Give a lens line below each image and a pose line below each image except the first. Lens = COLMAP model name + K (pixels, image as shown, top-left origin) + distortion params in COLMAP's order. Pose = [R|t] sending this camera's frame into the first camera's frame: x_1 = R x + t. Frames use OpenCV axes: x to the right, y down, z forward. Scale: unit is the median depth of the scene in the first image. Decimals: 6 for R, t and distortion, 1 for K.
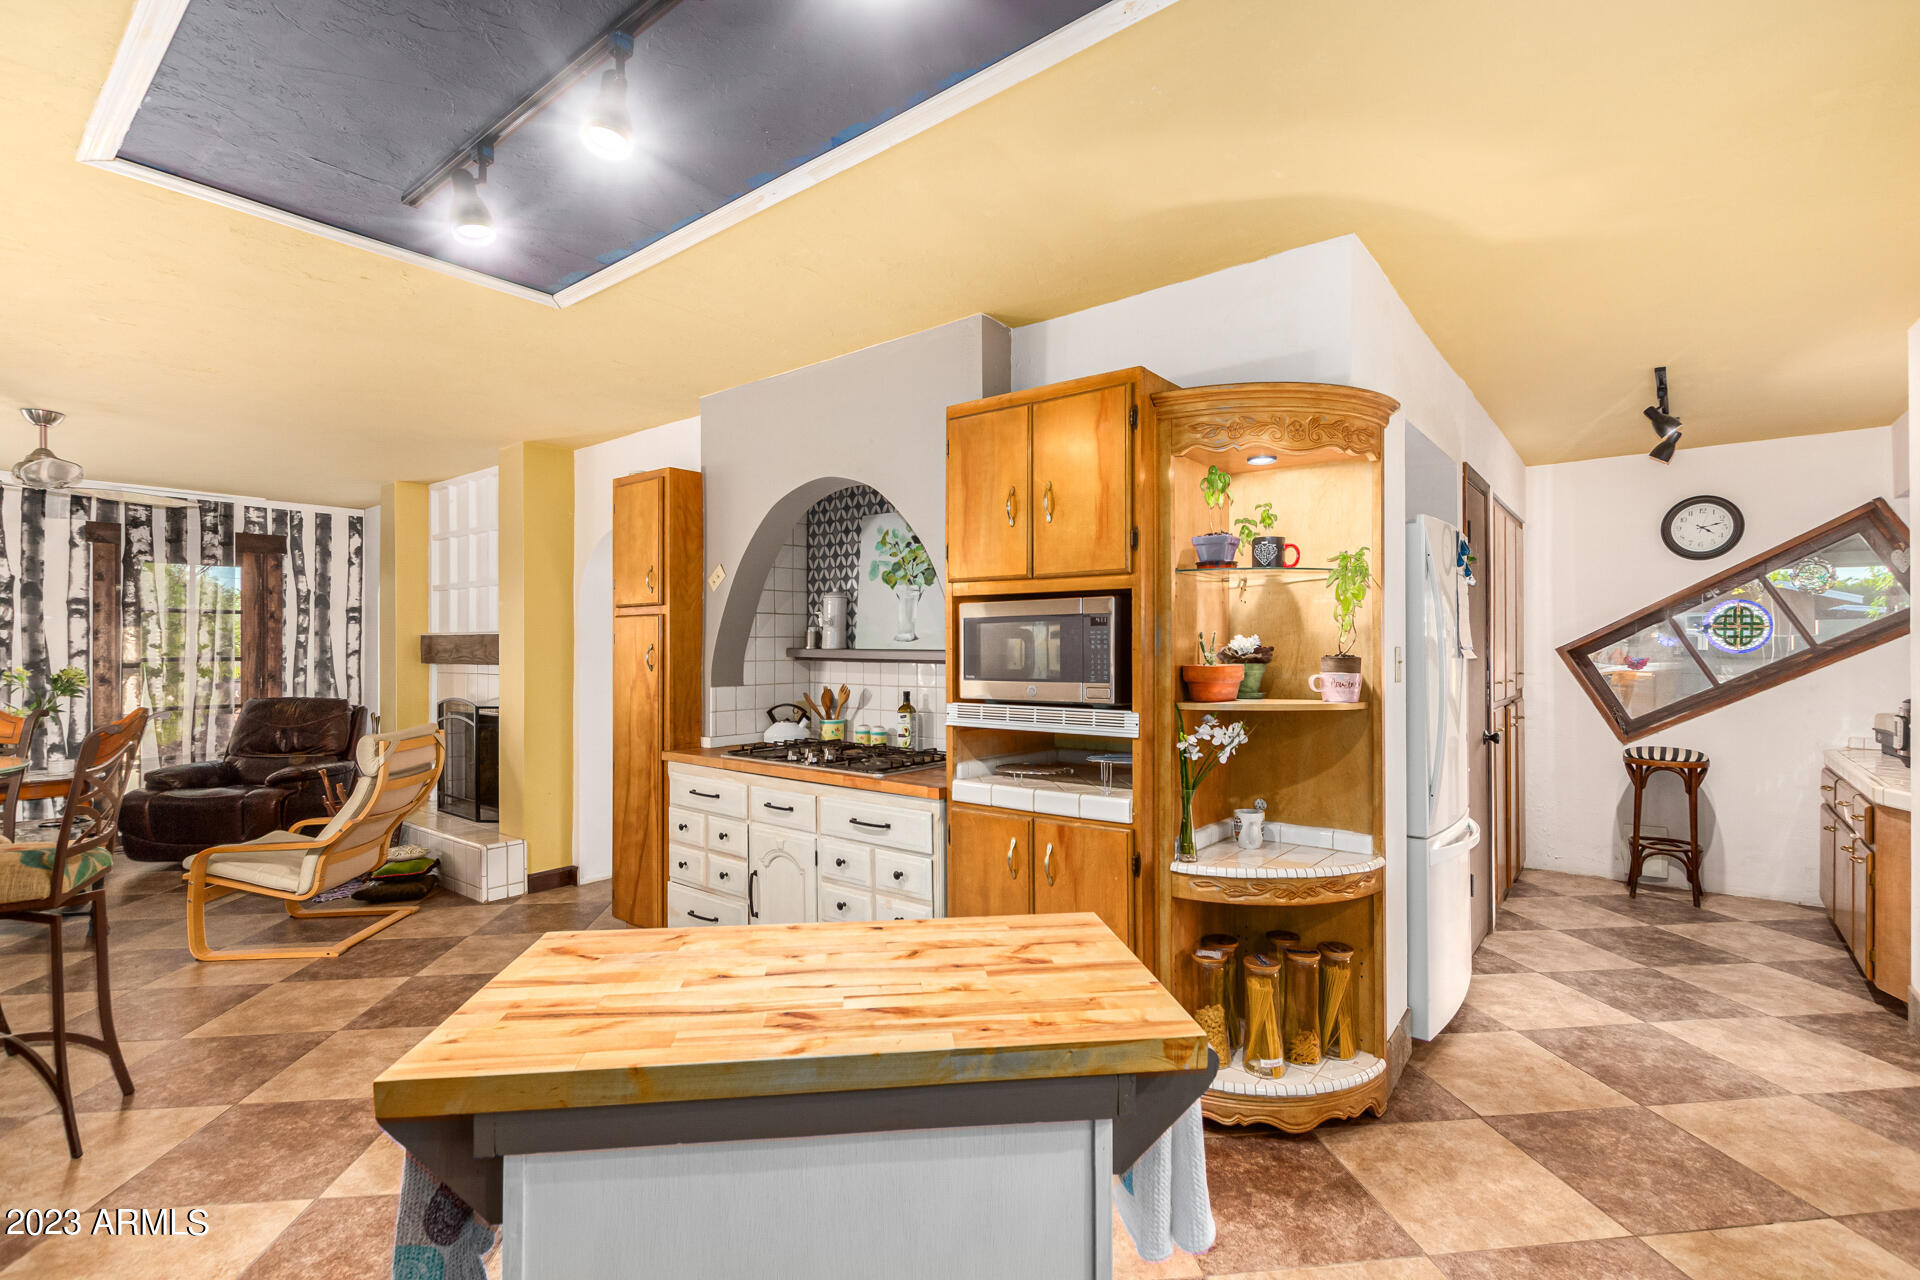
lens RADIAL K [[879.6, 0, 964.2], [0, 879.6, 640.8], [0, 0, 1]] dist [0.003714, -0.004691]
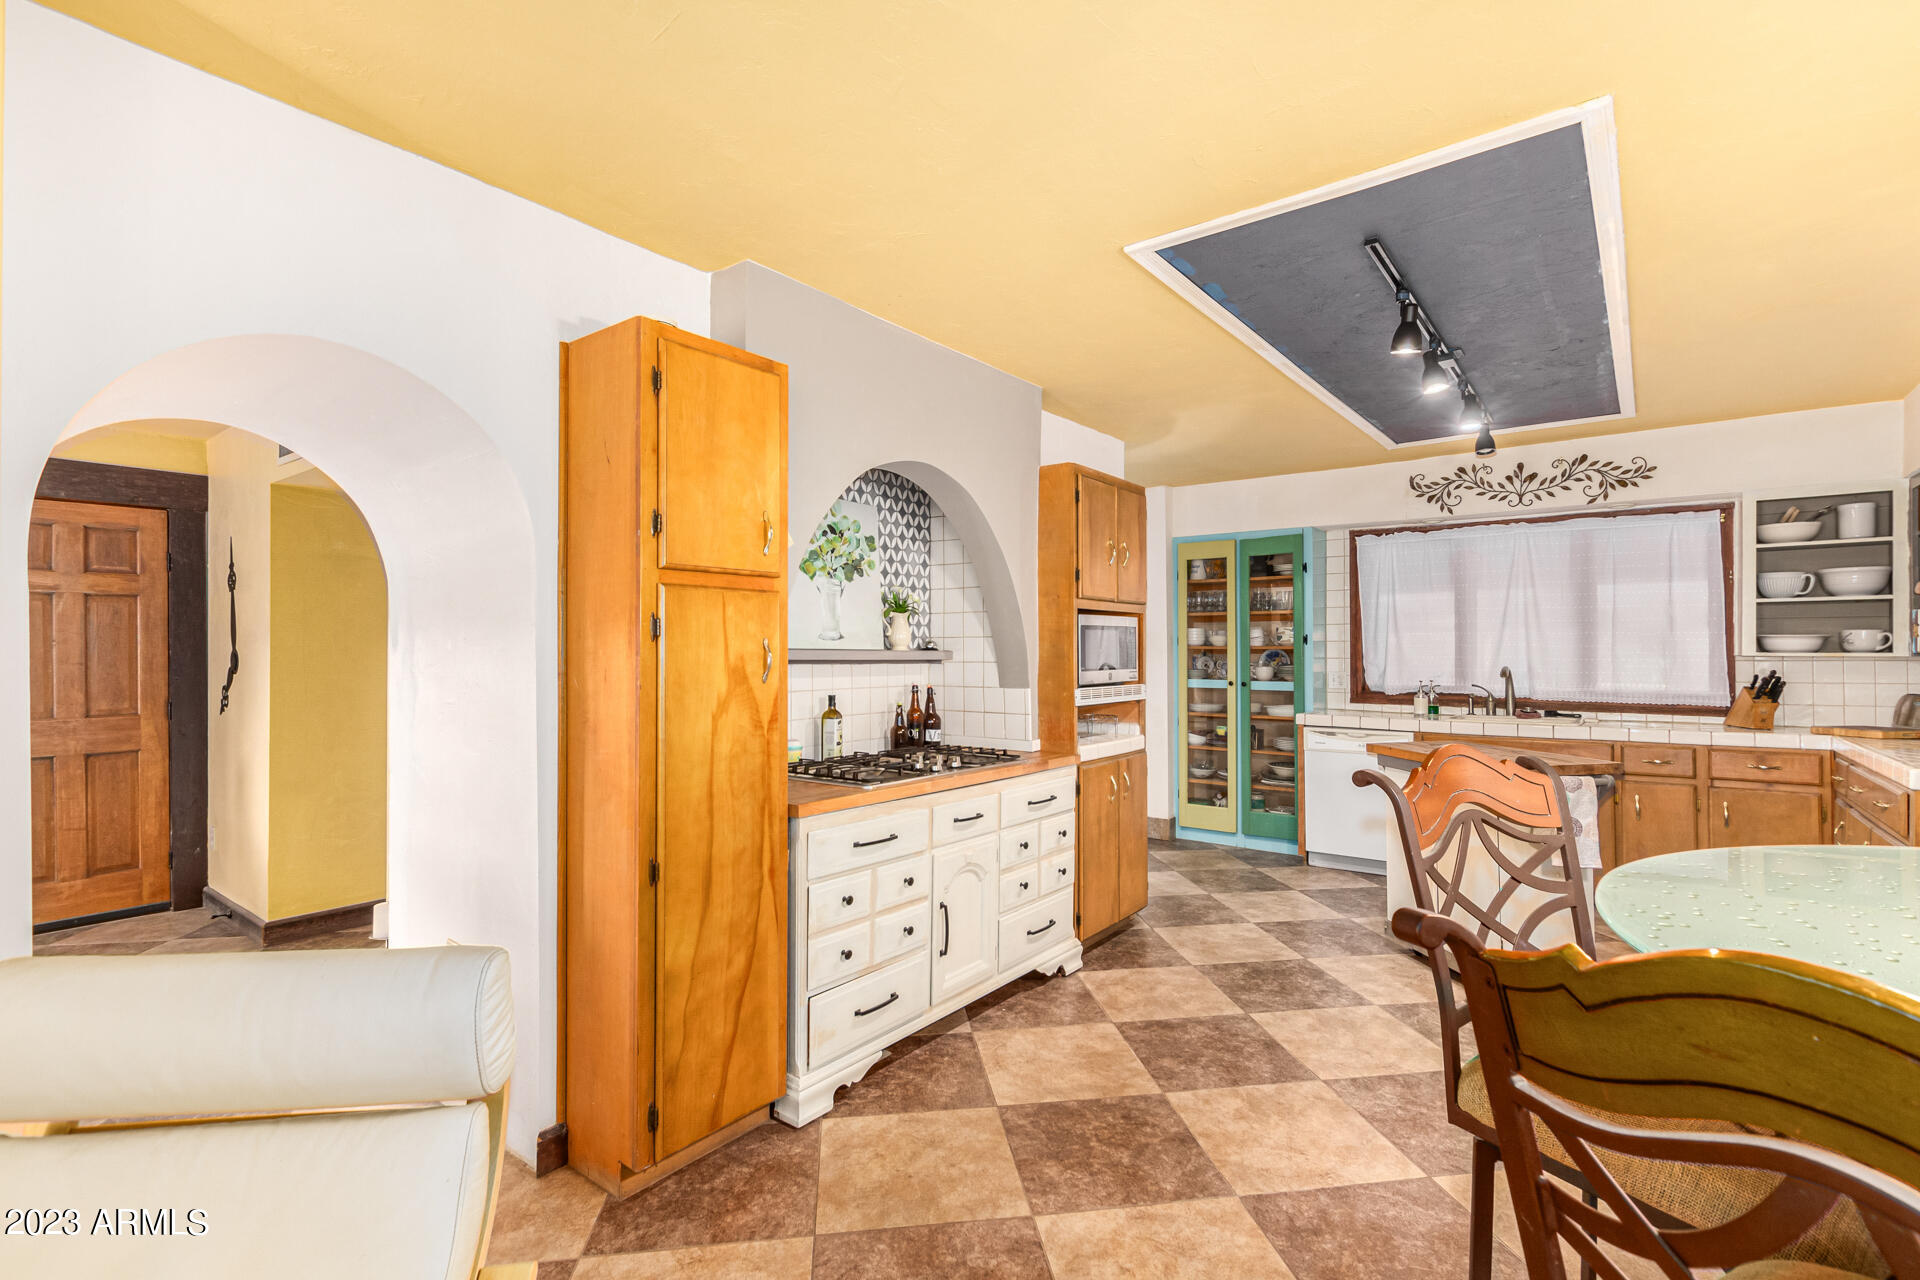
lens RADIAL K [[879.6, 0, 965.5], [0, 879.6, 645.3], [0, 0, 1]] dist [0.003714, -0.004691]
pose [[-0.027223, 0.003723, 0.999622, -0.954950], [-0.010513, 0.999937, -0.004010, 0.007897], [-0.999574, -0.010618, -0.027182, 0.859691]]
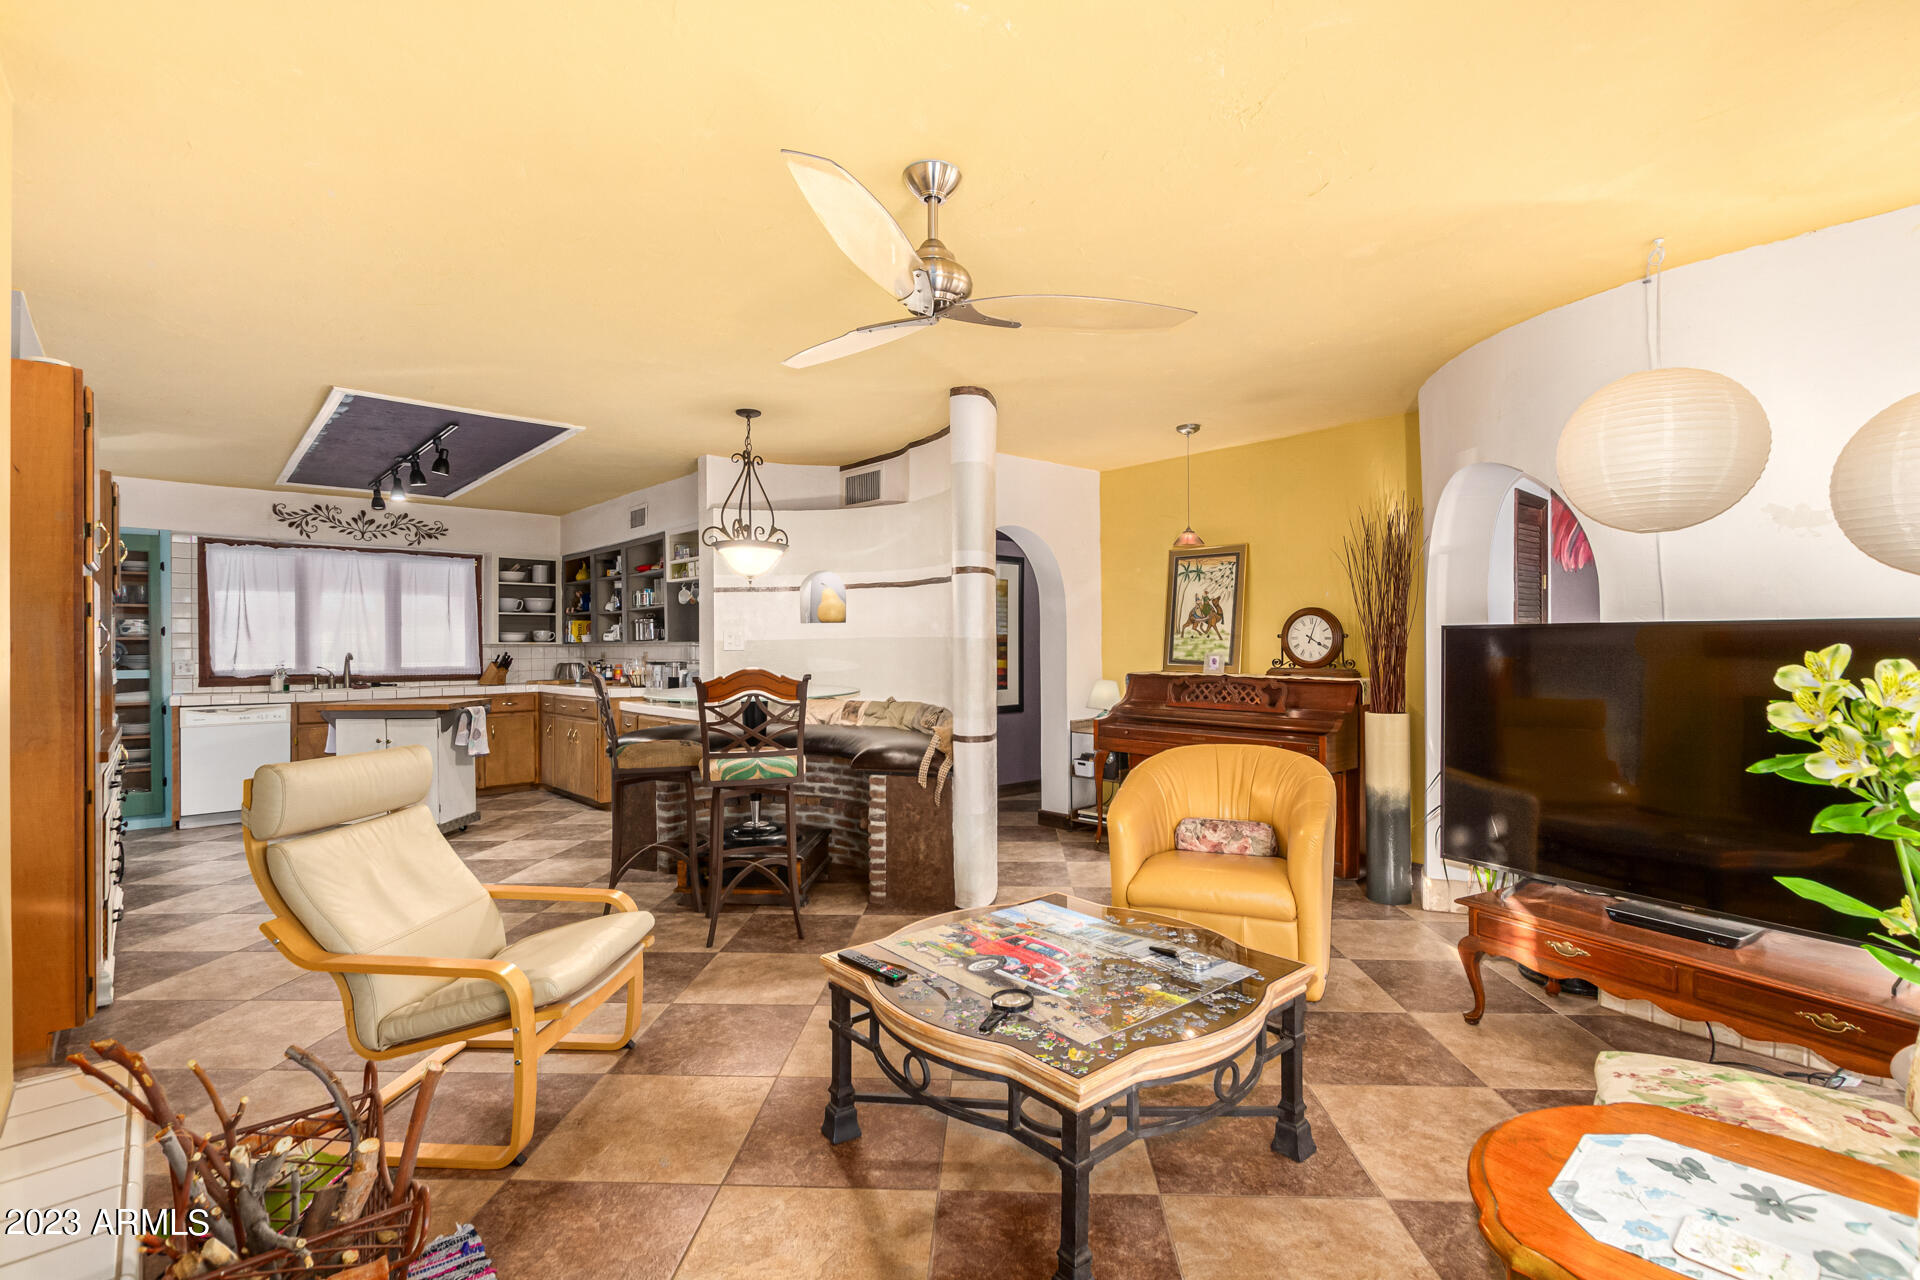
lens RADIAL K [[879.6, 0, 984.2], [0, 879.6, 644.8], [0, 0, 1]] dist [0.003714, -0.004691]
pose [[-0.991225, 0.004385, 0.132110, -1.214705], [0.002753, 0.999918, -0.012538, 0.035326], [-0.132154, -0.012064, -0.991156, 1.634400]]
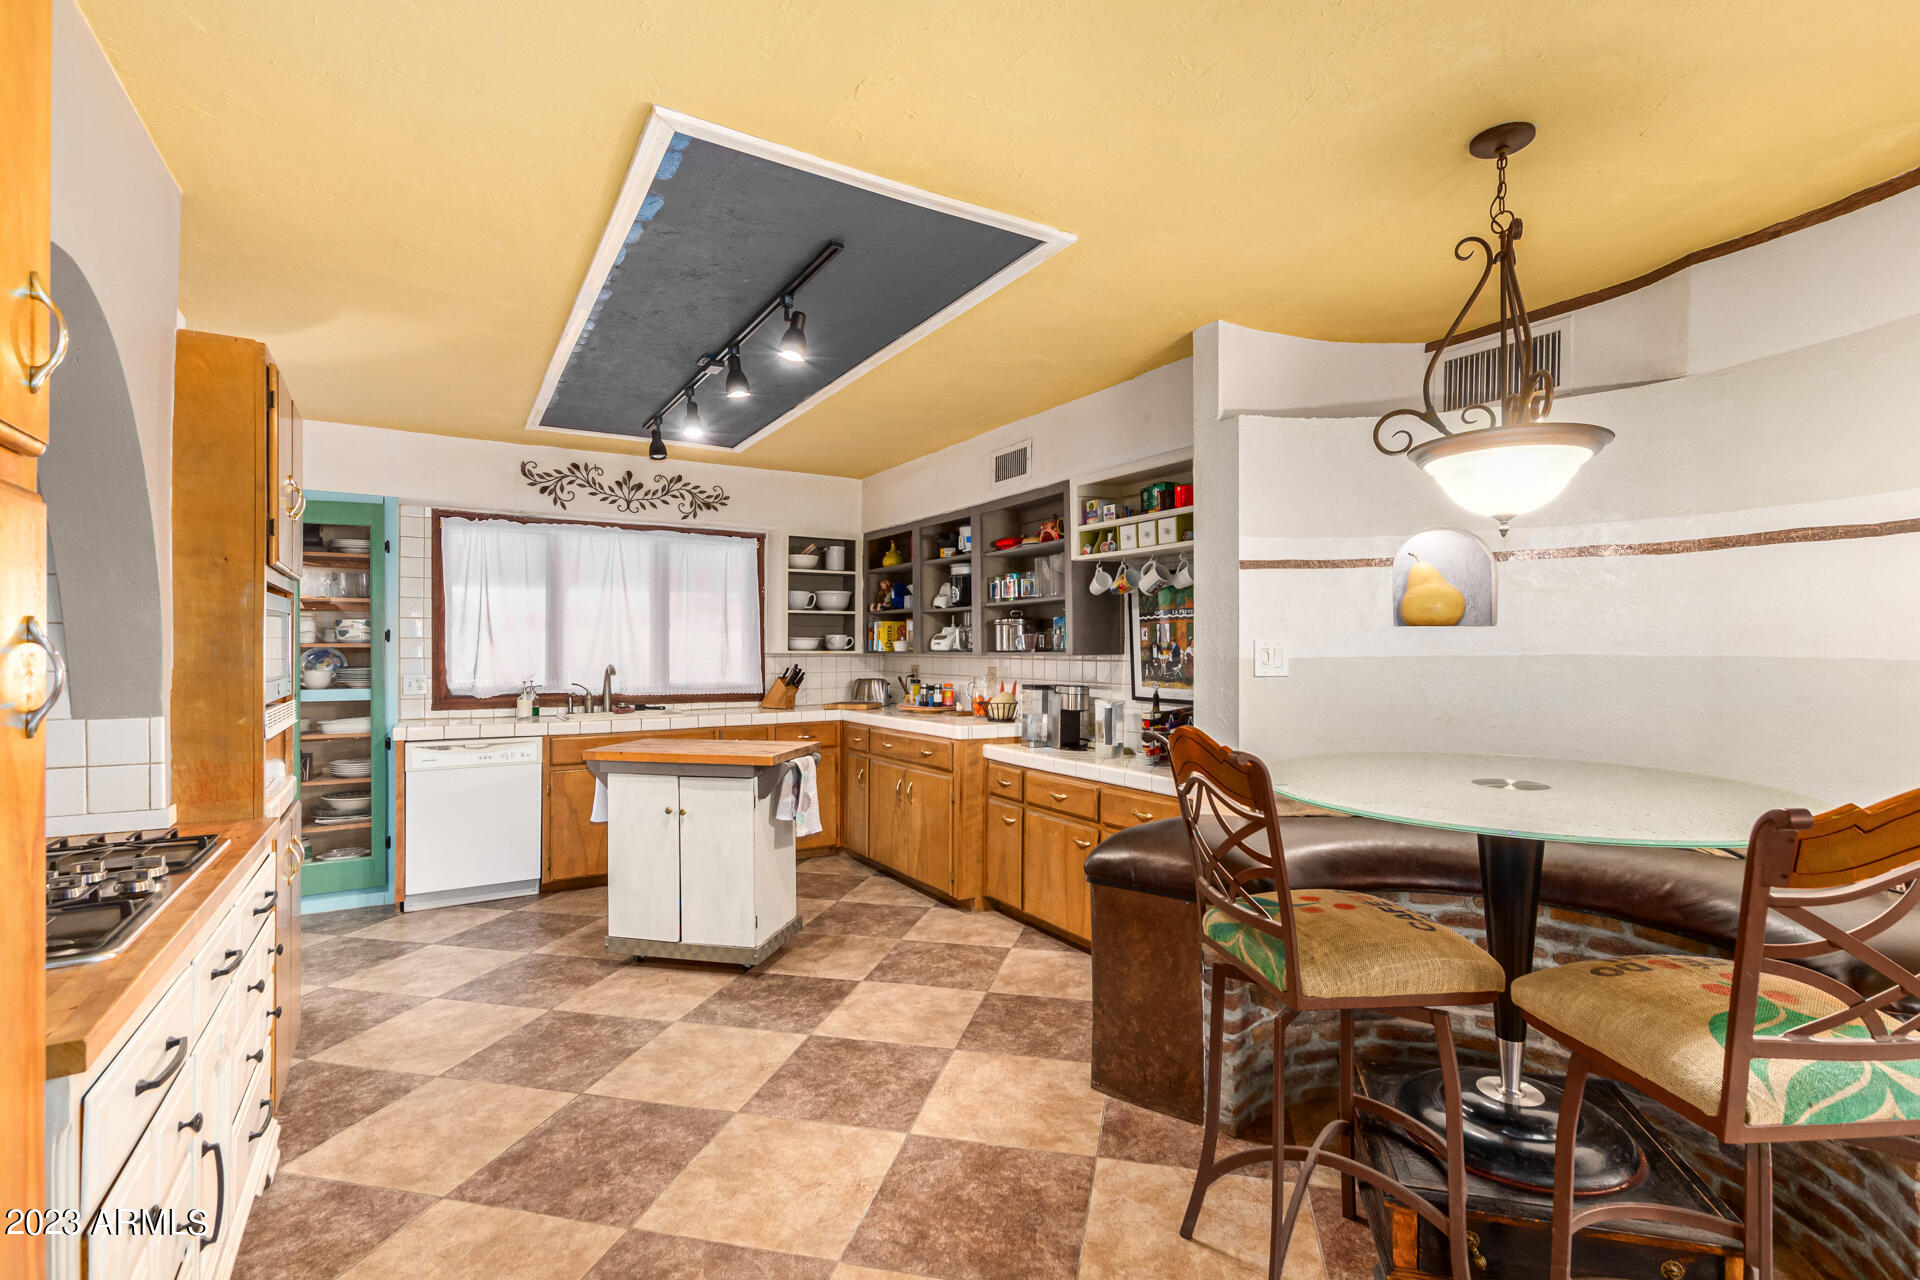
lens RADIAL K [[879.6, 0, 970.2], [0, 879.6, 644.8], [0, 0, 1]] dist [0.003714, -0.004691]
pose [[-0.945317, -0.001023, 0.326150, -0.645446], [-0.005882, 0.999886, -0.013911, 0.010746], [-0.326099, -0.015069, -0.945216, 1.108973]]
